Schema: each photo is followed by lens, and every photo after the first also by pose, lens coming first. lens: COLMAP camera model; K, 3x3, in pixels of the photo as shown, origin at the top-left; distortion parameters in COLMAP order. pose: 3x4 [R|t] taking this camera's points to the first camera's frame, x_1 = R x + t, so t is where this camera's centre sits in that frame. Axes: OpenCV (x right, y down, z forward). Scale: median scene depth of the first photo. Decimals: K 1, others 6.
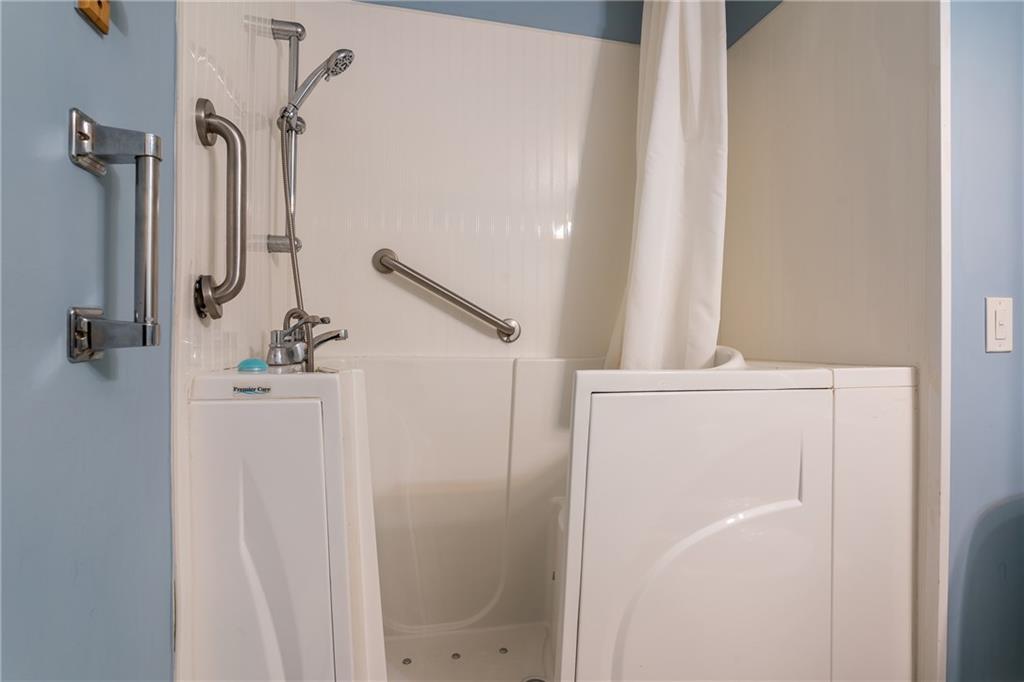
lens RADIAL K [[495.9, 0, 502.2], [0, 495.9, 340.6], [0, 0, 1]] dist [0.003211, 0.001319]
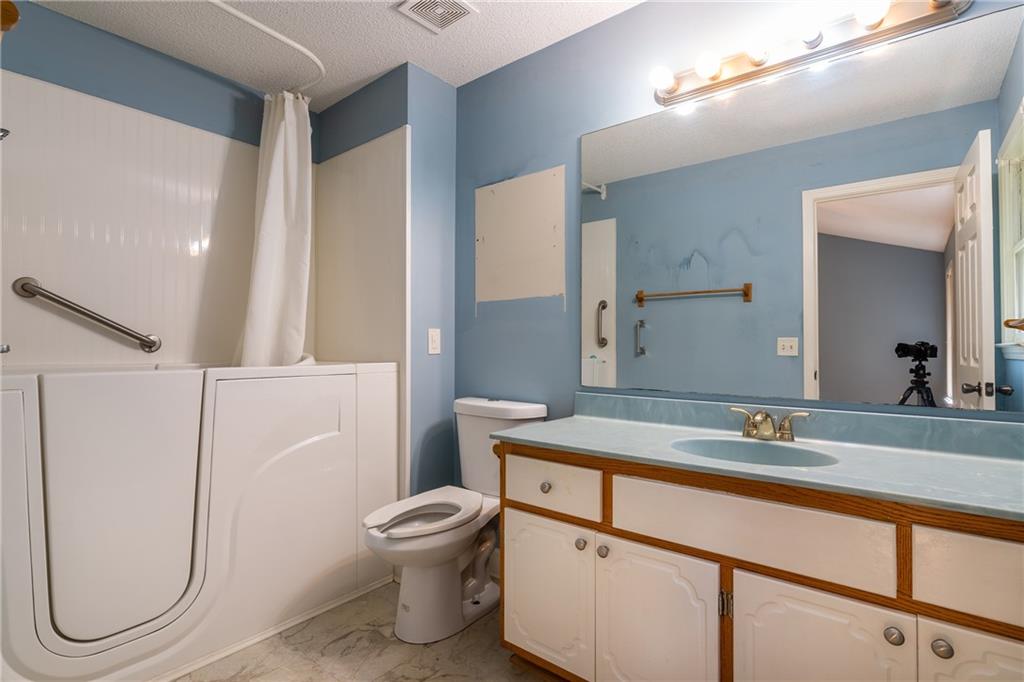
lens RADIAL K [[495.9, 0, 502.2], [0, 495.9, 340.6], [0, 0, 1]] dist [0.003211, 0.001319]
pose [[0.784333, 0.001469, 0.620338, -0.085278], [0.005480, 0.999942, -0.009296, -0.011970], [-0.620316, 0.010690, 0.784279, -0.725151]]
